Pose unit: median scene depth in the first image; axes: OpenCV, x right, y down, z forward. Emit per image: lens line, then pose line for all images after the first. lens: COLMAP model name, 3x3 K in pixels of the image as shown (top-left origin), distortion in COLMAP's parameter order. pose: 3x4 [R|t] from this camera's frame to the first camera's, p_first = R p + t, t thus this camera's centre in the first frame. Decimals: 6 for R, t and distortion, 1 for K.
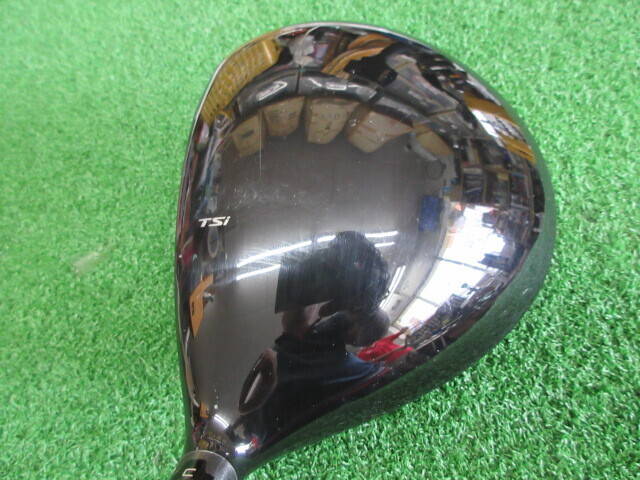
lens RADIAL K [[467.5, 0, 320.9], [0, 467.5, 240.7], [0, 0, 1]] dist [-0.007793, -0.001904]
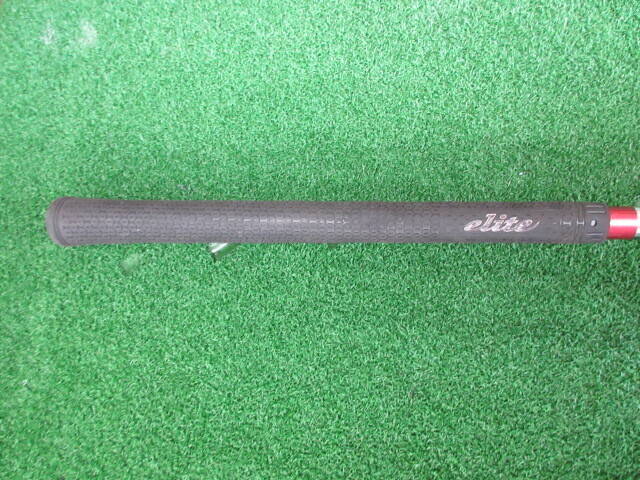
lens RADIAL K [[467.5, 0, 319.8], [0, 467.5, 240.0], [0, 0, 1]] dist [-0.007793, -0.001904]
pose [[0.992587, 0.114901, -0.039618, -0.552347], [-0.101633, 0.963443, 0.247888, -0.278654], [0.066652, -0.242024, 0.967978, -0.265949]]
